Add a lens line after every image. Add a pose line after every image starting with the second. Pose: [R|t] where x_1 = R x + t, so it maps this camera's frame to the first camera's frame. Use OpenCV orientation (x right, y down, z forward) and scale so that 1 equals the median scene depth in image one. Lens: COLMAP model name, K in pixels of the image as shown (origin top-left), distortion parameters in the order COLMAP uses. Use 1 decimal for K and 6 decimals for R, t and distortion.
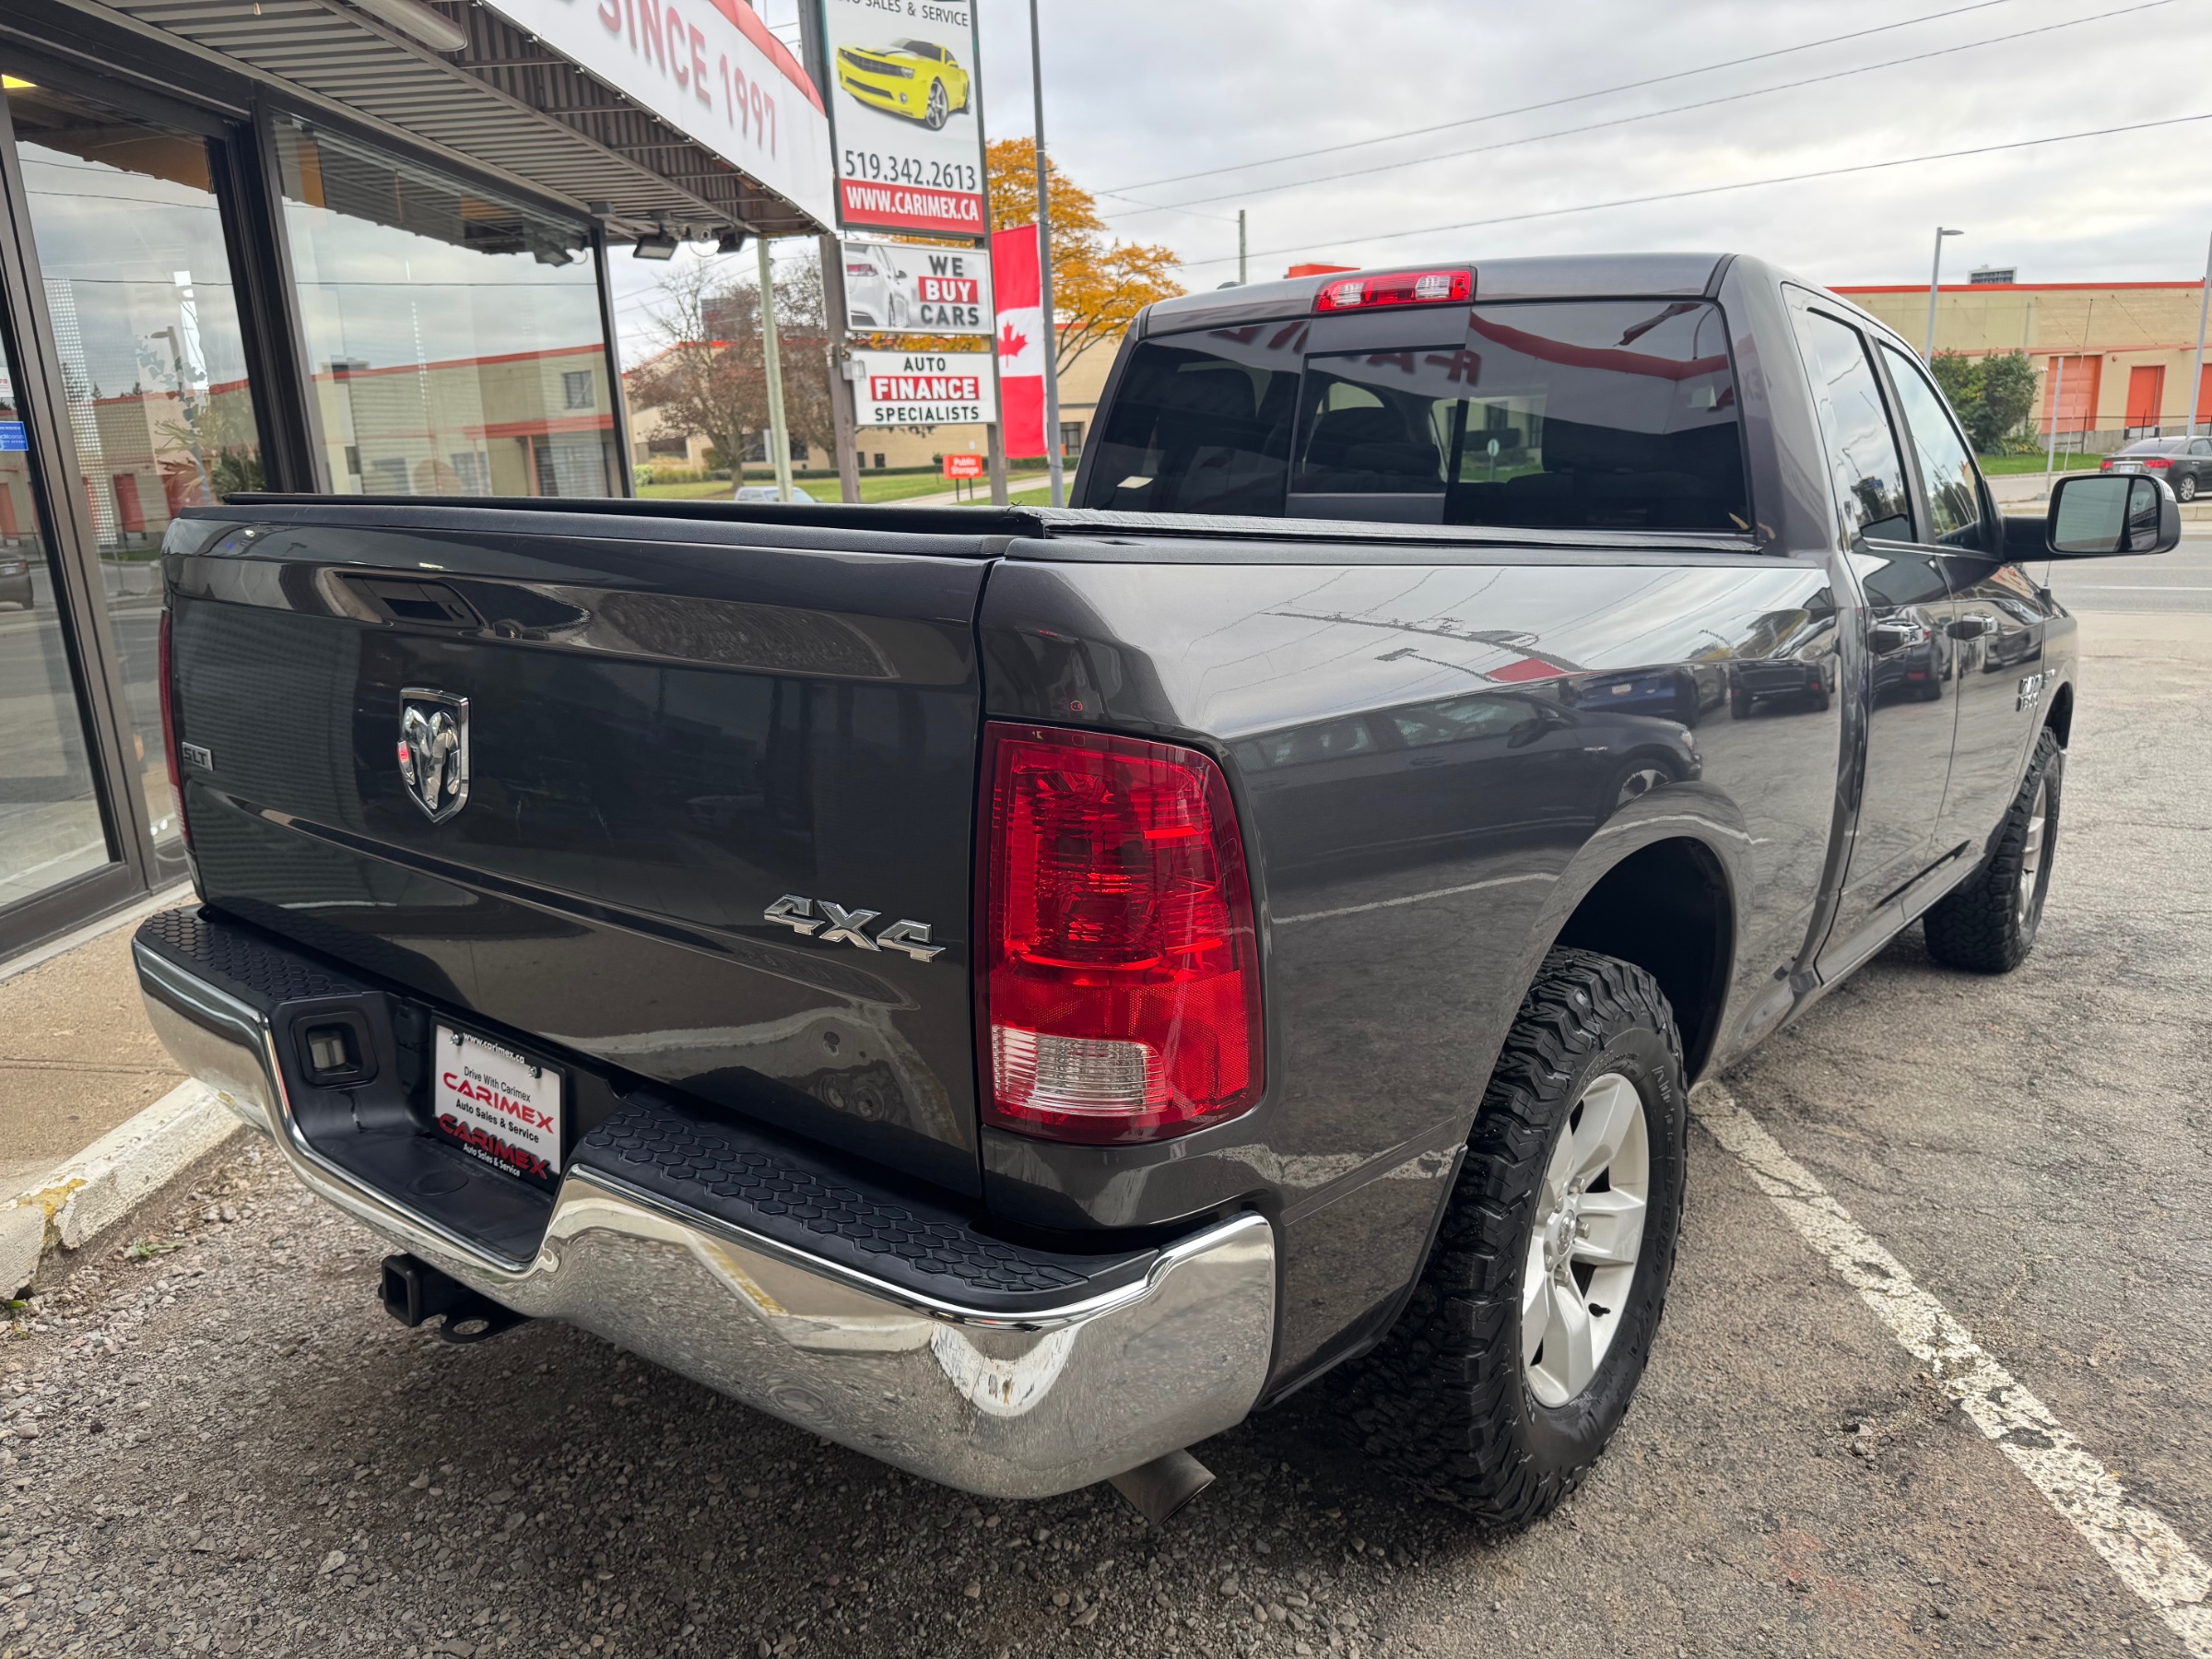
lens RADIAL K [[1532.3, 0, 1106.0], [0, 1532.3, 829.5], [0, 0, 1]] dist [-0.008851, -0.005273]
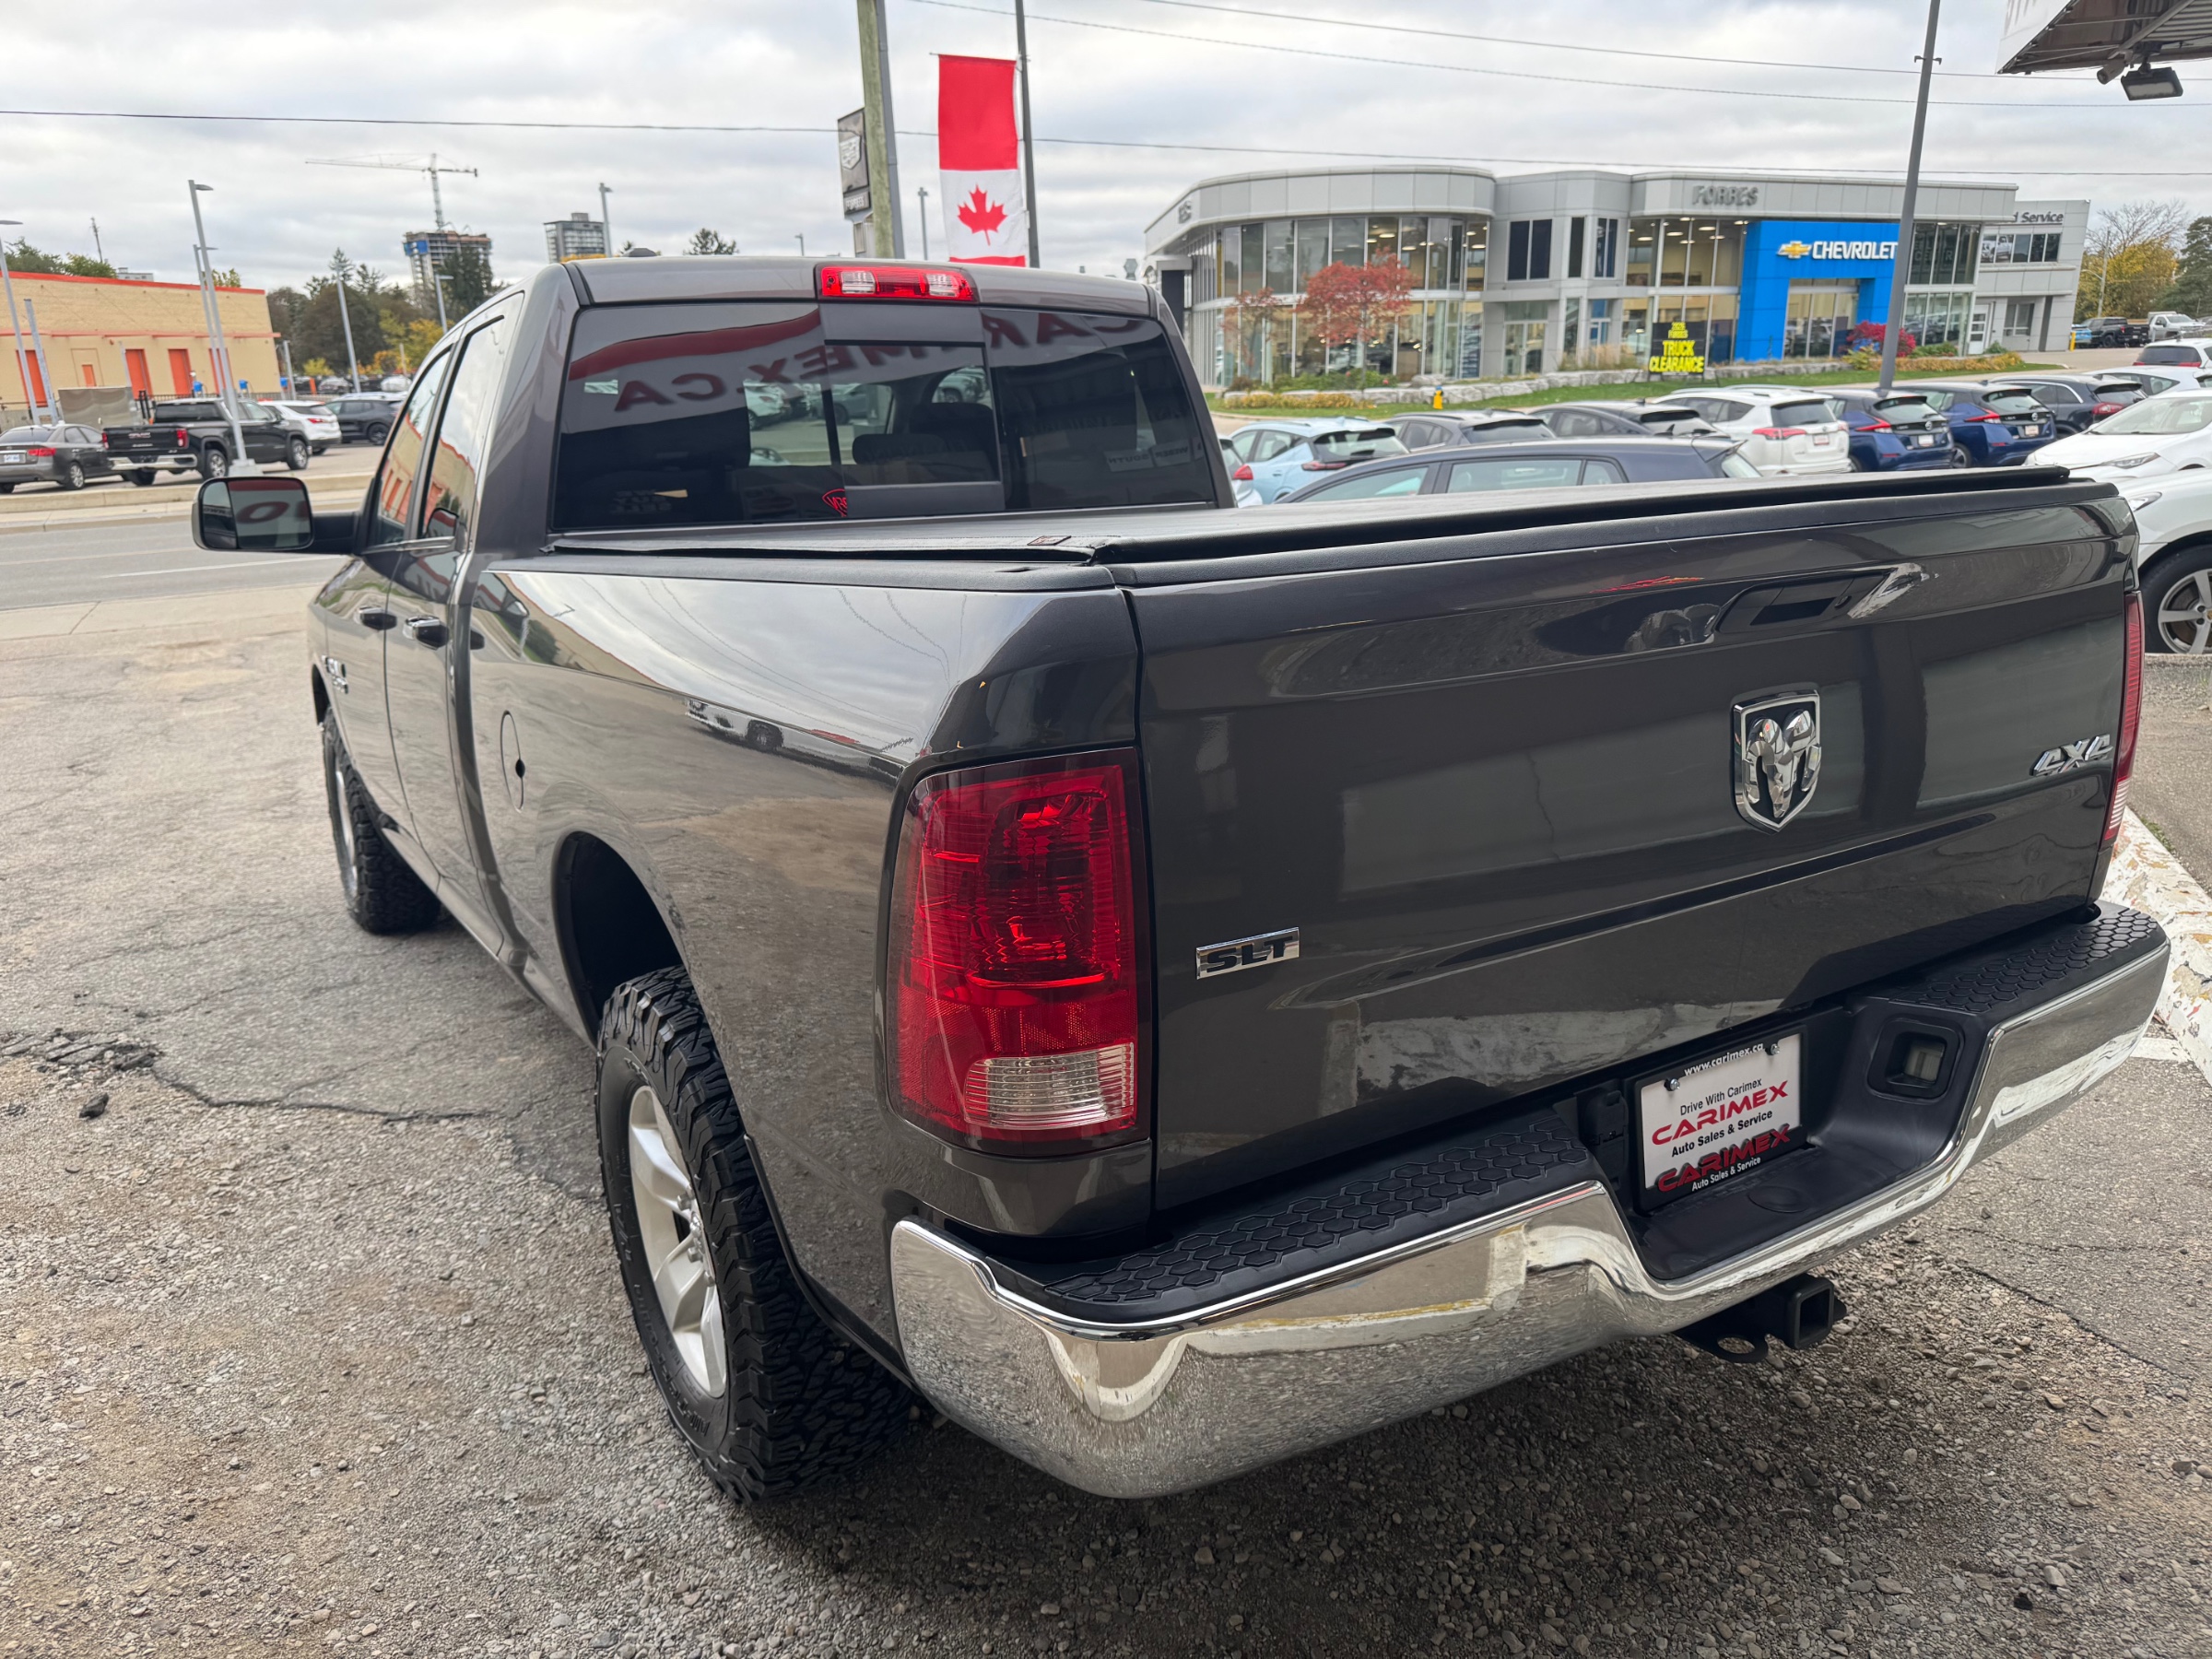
lens RADIAL K [[1532.3, 0, 1106.0], [0, 1532.3, 829.5], [0, 0, 1]] dist [-0.008851, -0.005273]
pose [[0.353529, -0.244021, 0.903034, -1.359980], [0.237463, 0.957163, 0.165683, -0.247798], [-0.904781, 0.155864, 0.396331, 0.931306]]
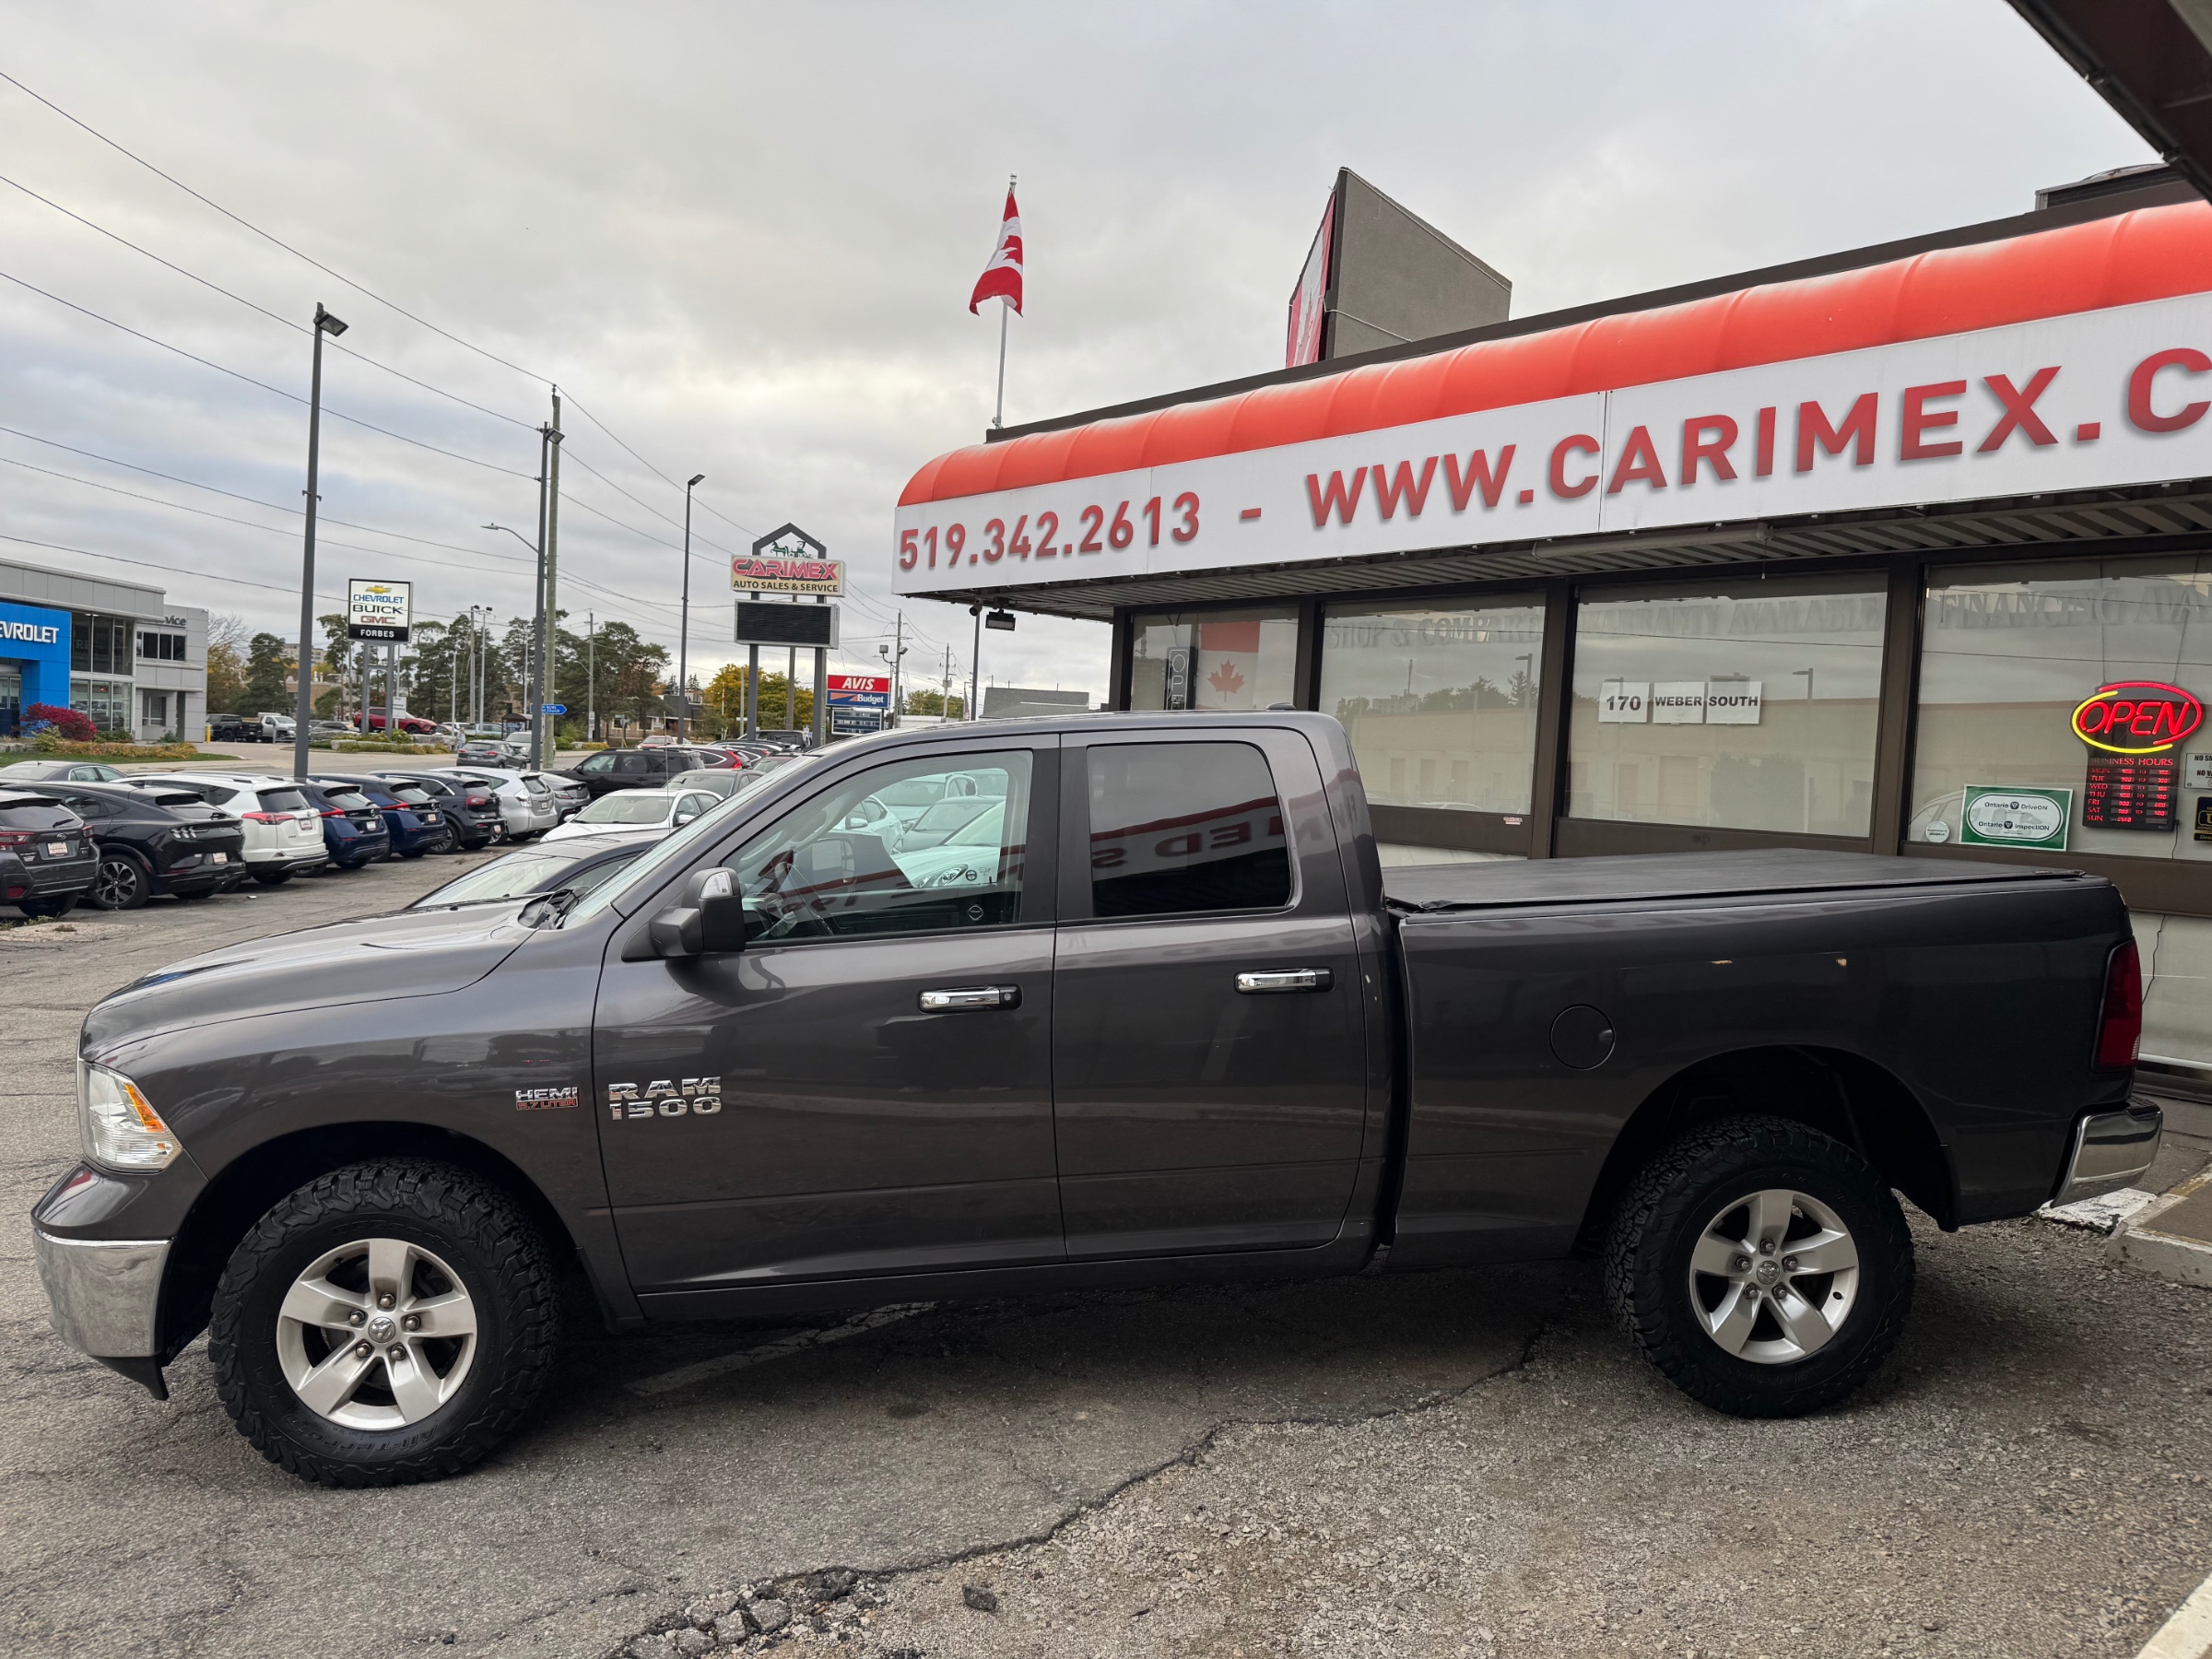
lens RADIAL K [[1493.8, 0, 1106.0], [0, 1493.8, 829.5], [0, 0, 1]] dist [-0.000775, -0.000232]
pose [[-0.662933, -0.019105, 0.748435, -1.363431], [0.163285, 0.971920, 0.169441, -0.292606], [-0.730655, 0.234536, -0.641198, 1.107891]]
